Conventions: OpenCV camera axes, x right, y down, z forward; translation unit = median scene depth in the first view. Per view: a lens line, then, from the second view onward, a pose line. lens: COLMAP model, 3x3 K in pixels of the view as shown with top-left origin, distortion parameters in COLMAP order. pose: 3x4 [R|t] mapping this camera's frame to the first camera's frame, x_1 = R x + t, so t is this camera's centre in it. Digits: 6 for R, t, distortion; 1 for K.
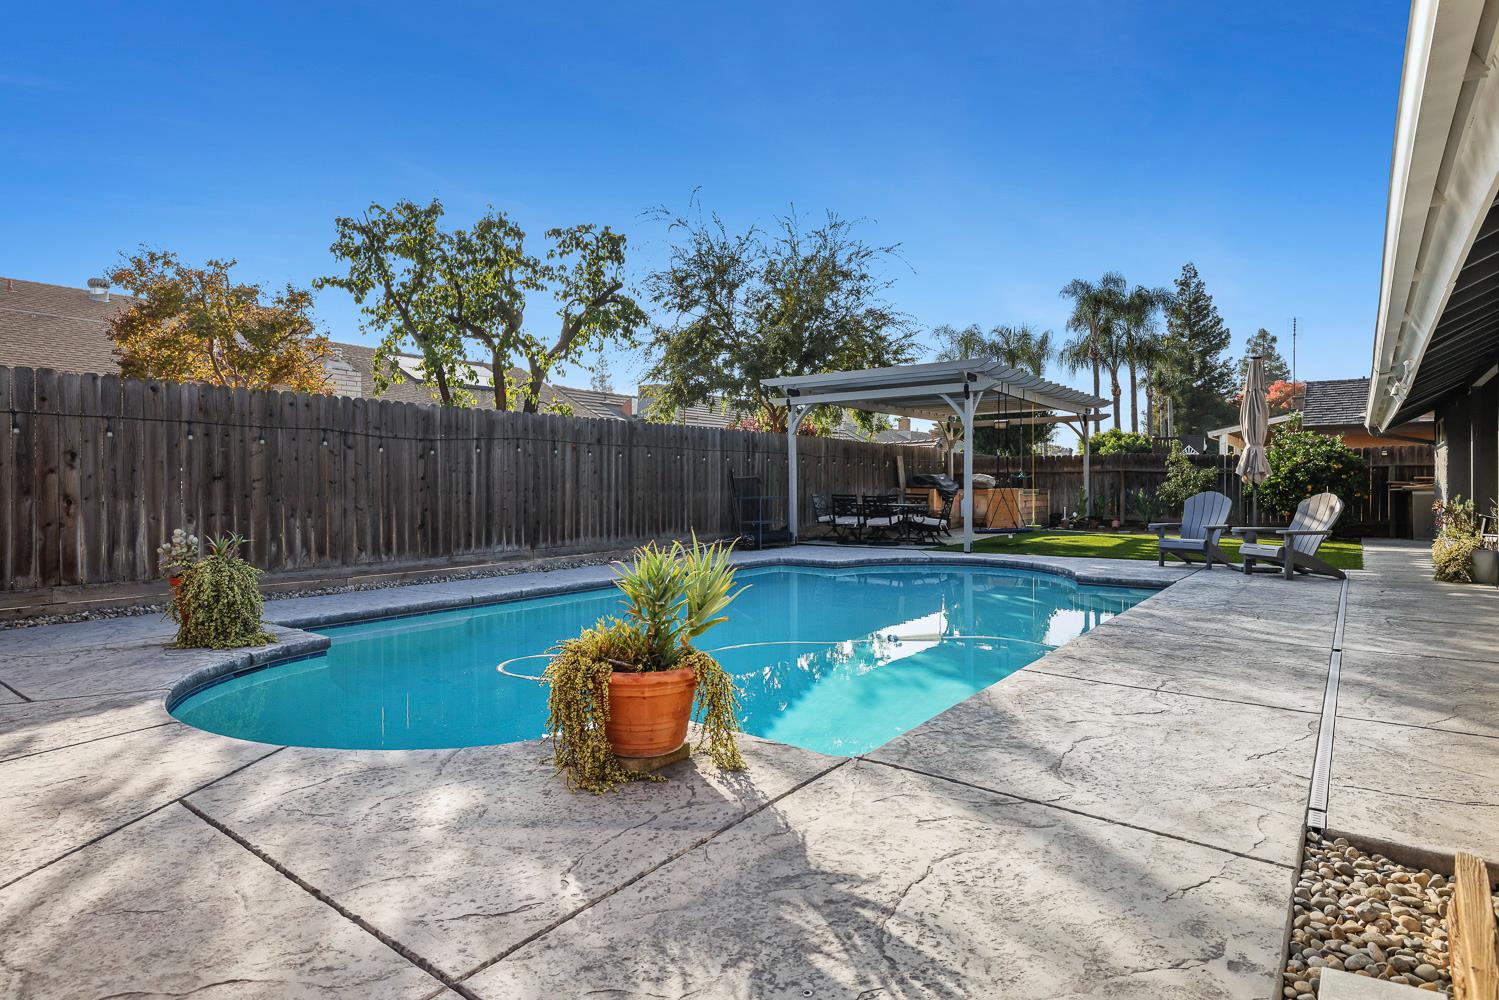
lens RADIAL K [[824.9, 0, 748.4], [0, 824.9, 492.1], [0, 0, 1]] dist [0.006377, 0.001050]
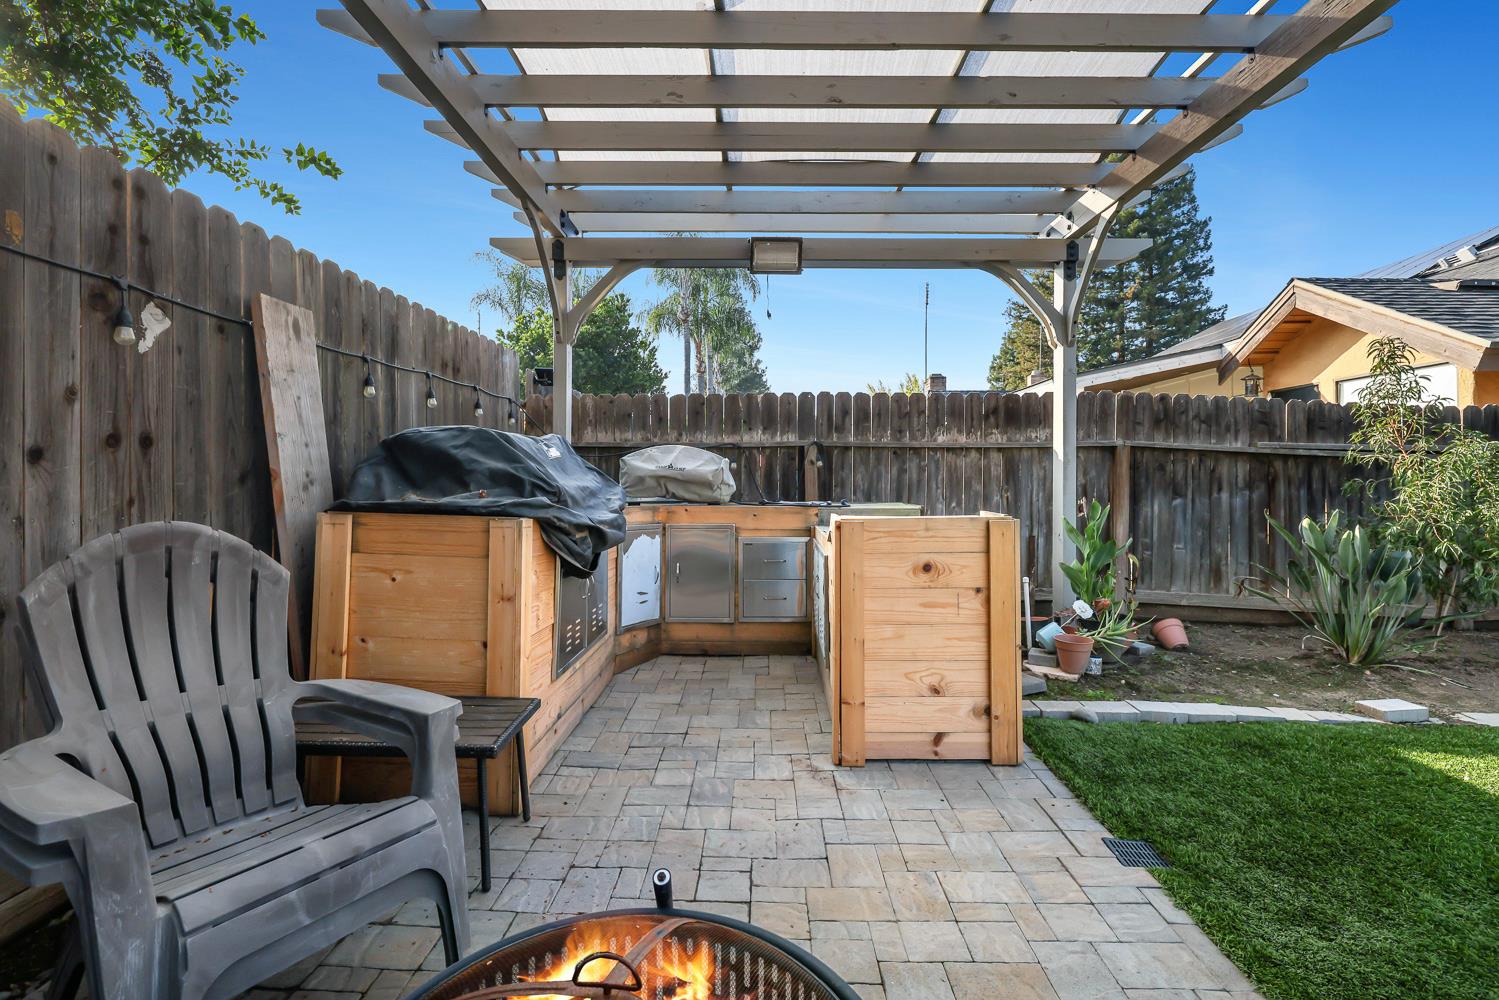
lens RADIAL K [[685.3, 0, 741.5], [0, 685.3, 473.6], [0, 0, 1]] dist [0.000109, 0.000968]
pose [[0.823174, 0.012690, 0.567648, 0.191304], [-0.005045, 0.999874, -0.015036, -0.010740], [-0.567767, 0.009513, 0.823134, 0.892199]]
